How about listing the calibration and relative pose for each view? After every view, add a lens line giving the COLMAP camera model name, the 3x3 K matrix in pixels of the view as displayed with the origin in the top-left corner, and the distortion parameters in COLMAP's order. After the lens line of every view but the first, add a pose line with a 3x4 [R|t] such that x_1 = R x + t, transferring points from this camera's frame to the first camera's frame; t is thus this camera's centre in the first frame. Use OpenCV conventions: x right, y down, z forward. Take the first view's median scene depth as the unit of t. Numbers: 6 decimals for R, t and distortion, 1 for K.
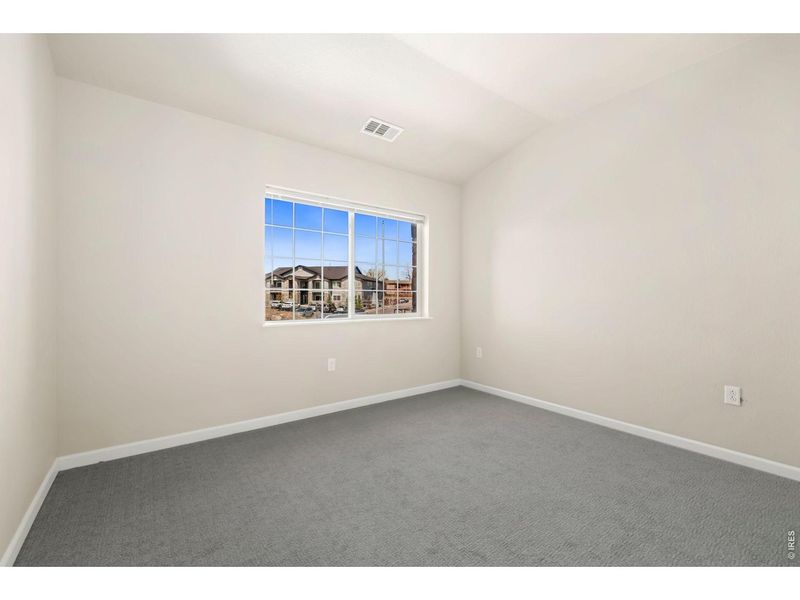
lens RADIAL K [[347.7, 0, 400.6], [0, 347.7, 297.2], [0, 0, 1]] dist [0.005082, -0.002527]
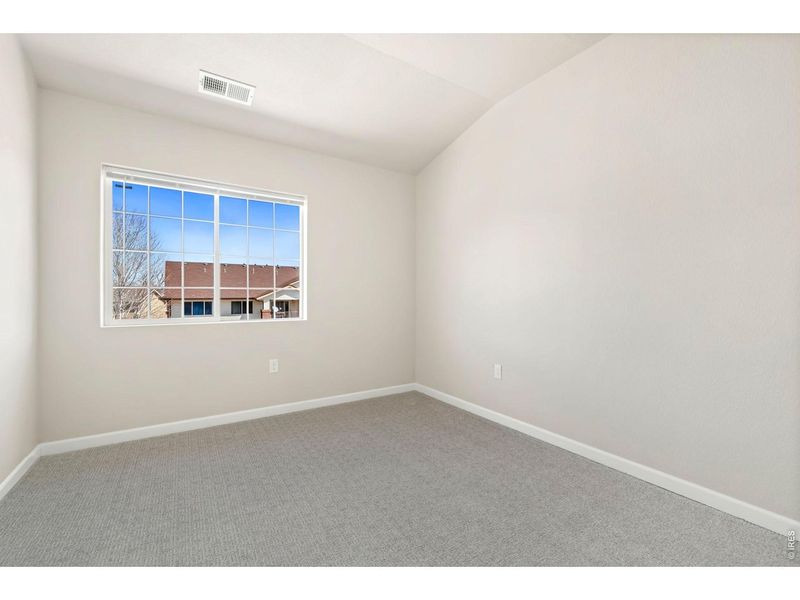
lens RADIAL K [[311.1, 0, 399.5], [0, 311.1, 301.9], [0, 0, 1]] dist [-0.001213, 0.000072]
pose [[0.989591, -0.003419, -0.143865, 0.319359], [0.006188, 0.999804, 0.018799, 0.003364], [0.143772, -0.019494, 0.989419, 0.238487]]
